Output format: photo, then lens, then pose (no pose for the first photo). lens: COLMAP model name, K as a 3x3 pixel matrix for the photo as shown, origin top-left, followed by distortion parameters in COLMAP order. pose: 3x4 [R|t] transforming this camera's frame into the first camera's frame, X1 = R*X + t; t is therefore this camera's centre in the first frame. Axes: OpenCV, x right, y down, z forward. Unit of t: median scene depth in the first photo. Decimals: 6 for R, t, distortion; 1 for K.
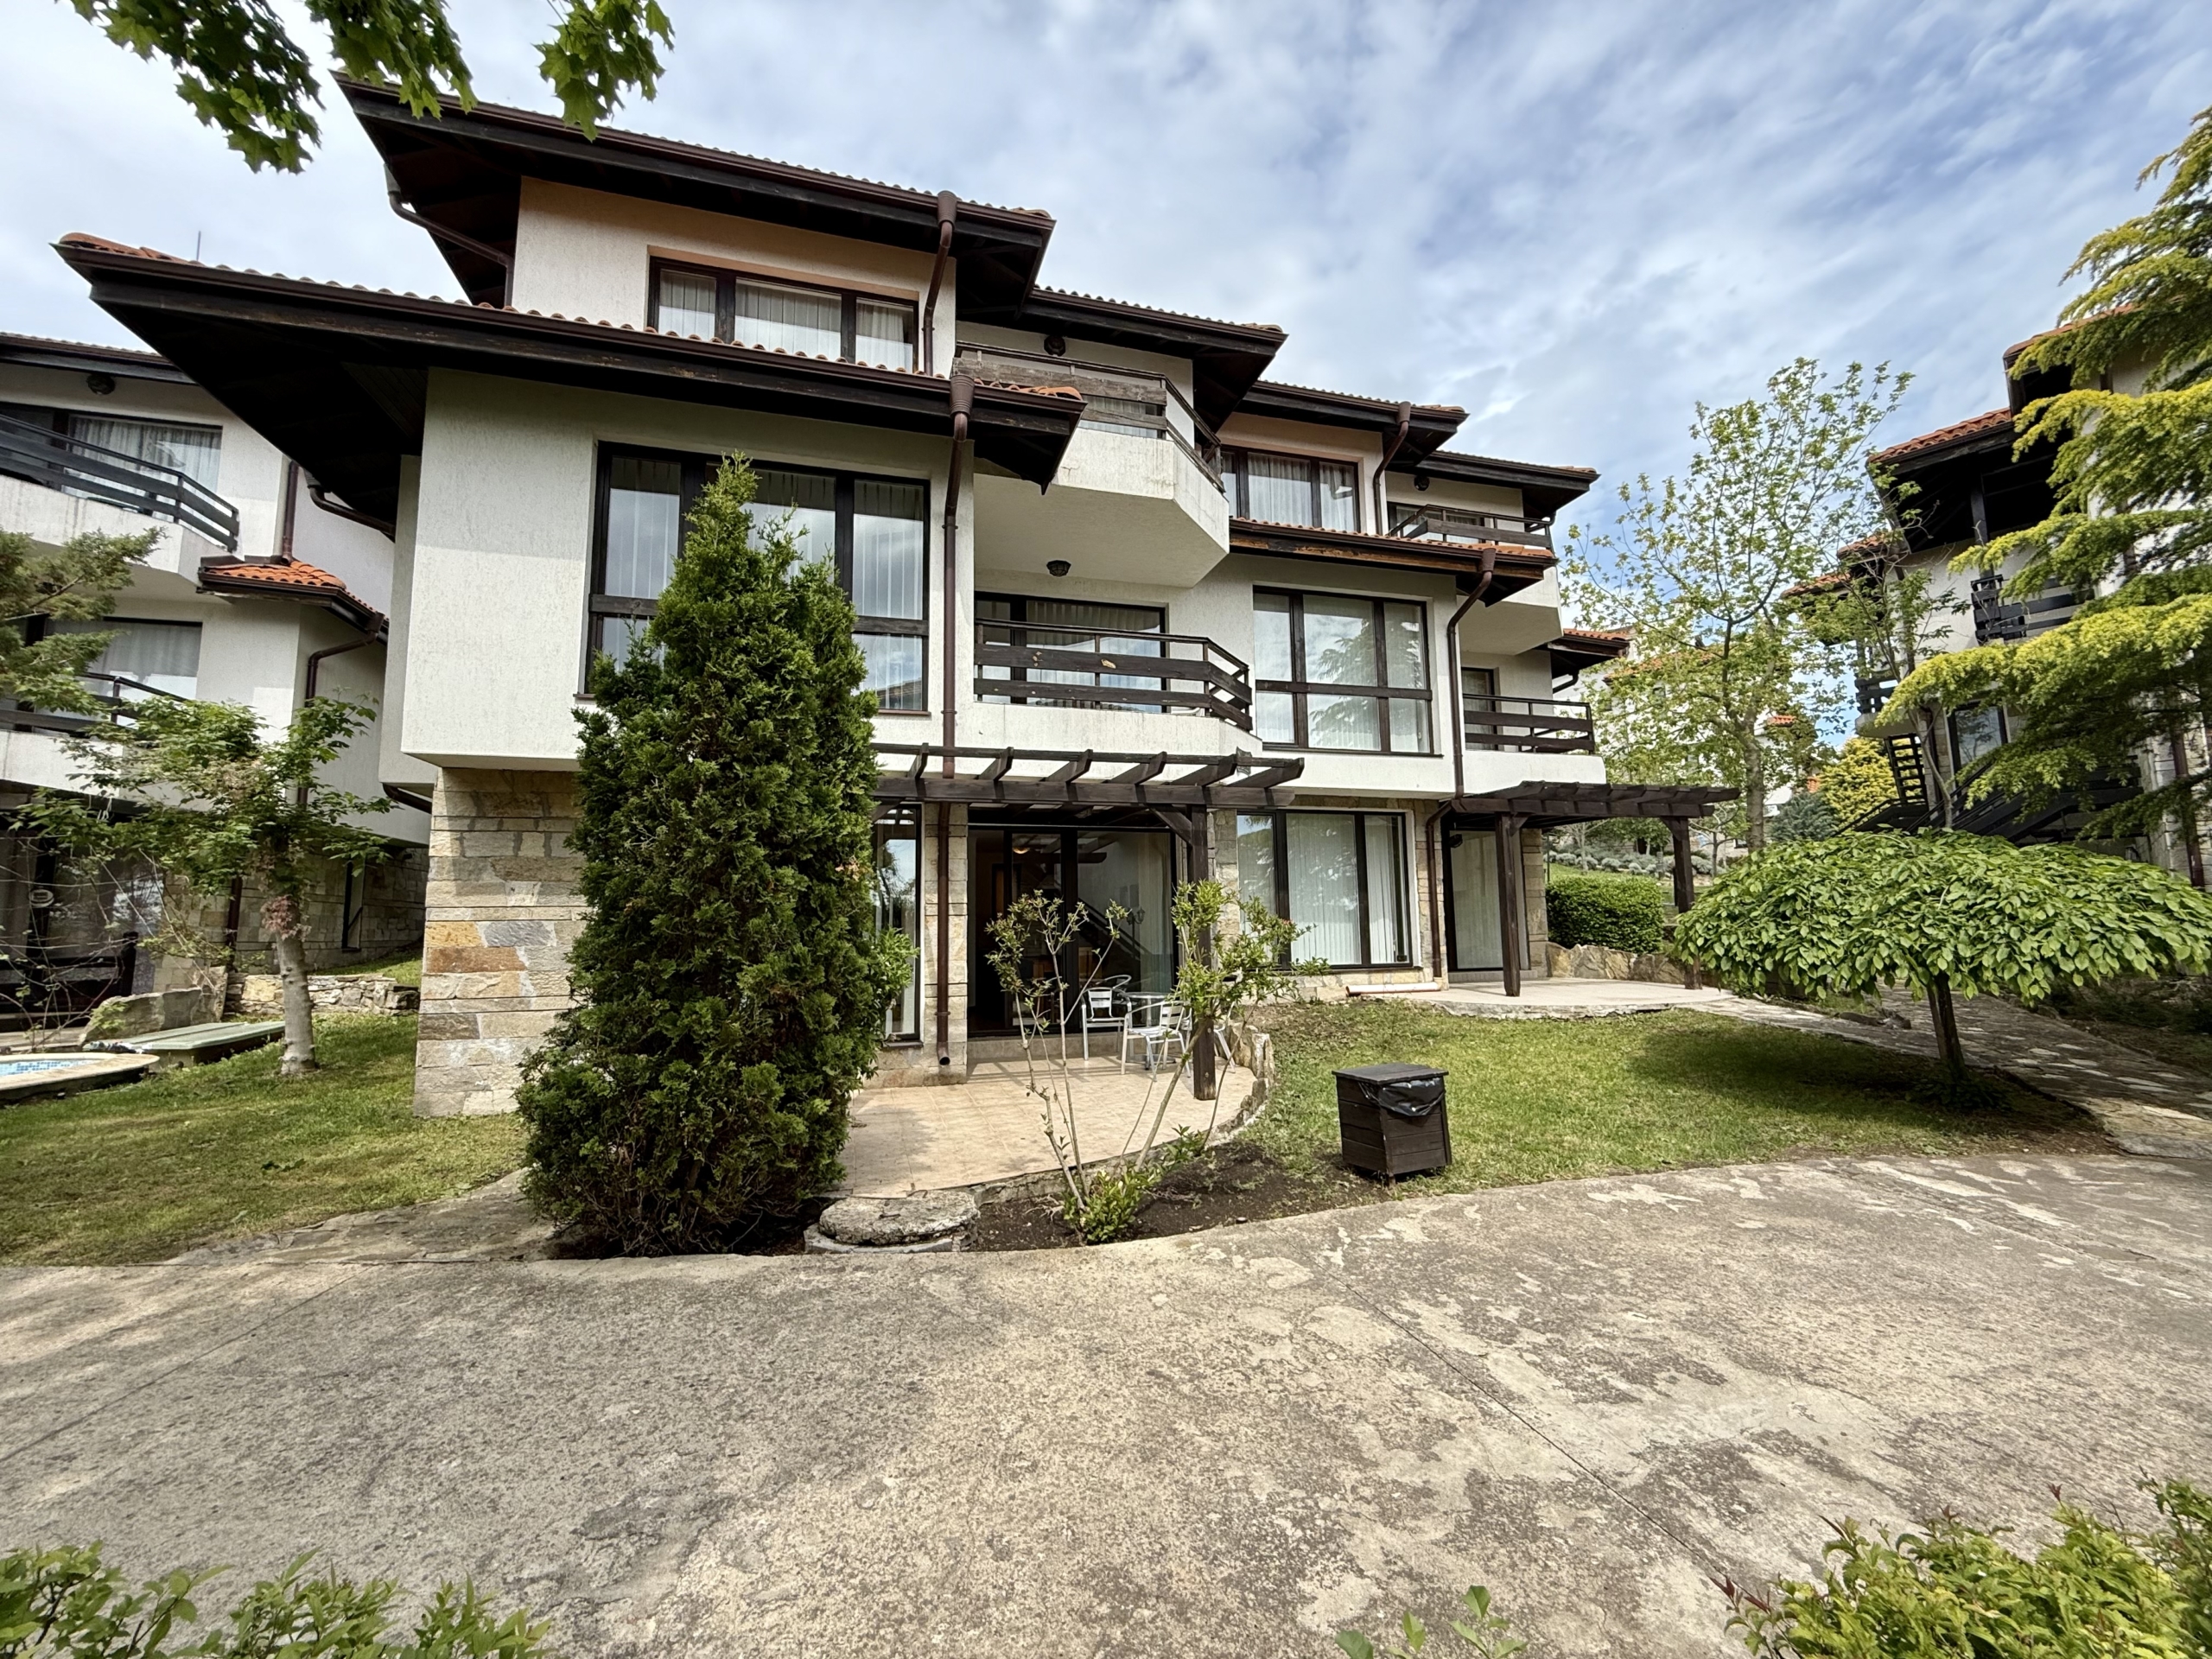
lens RADIAL K [[878.5, 0, 1097.4], [0, 878.5, 831.0], [0, 0, 1]] dist [-0.003118, 0.000292]
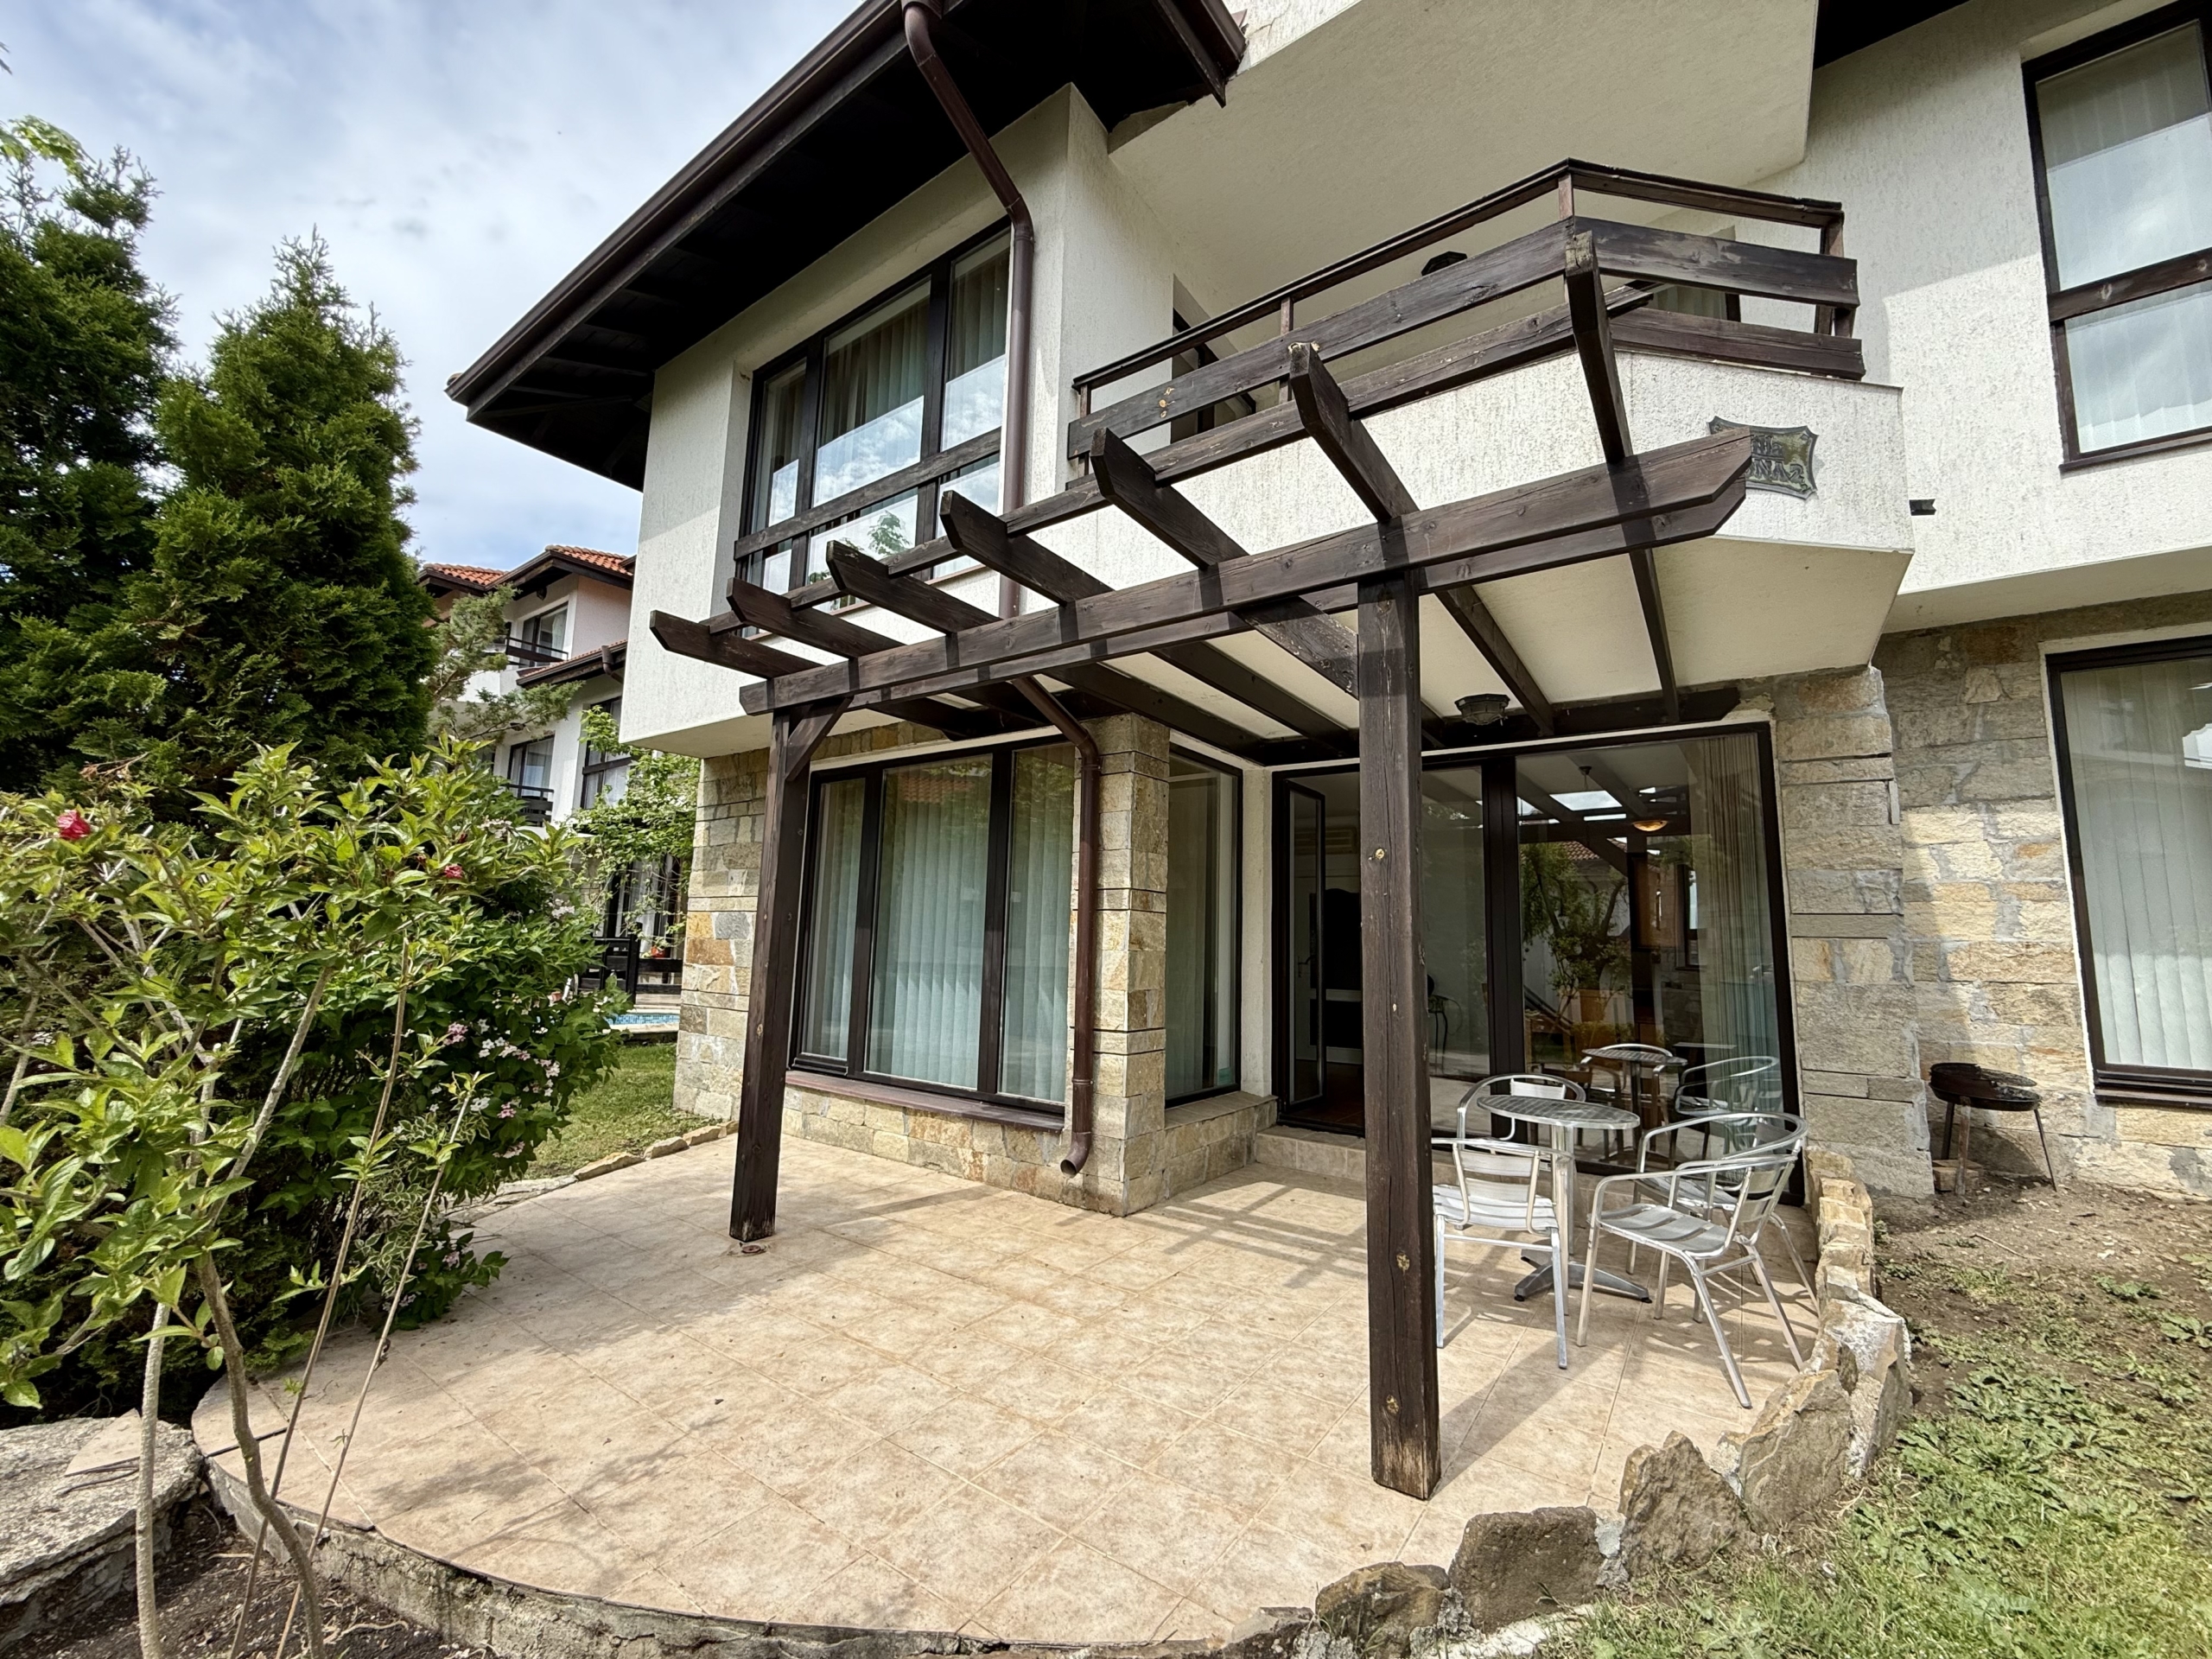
lens RADIAL K [[885.4, 0, 1106.6], [0, 885.4, 826.5], [0, 0, 1]] dist [-0.001427, -0.000084]
pose [[0.624720, -0.074194, -0.777316, 0.316598], [0.048455, 0.997241, -0.056243, 0.083407], [0.779344, -0.002529, 0.626591, 0.713624]]
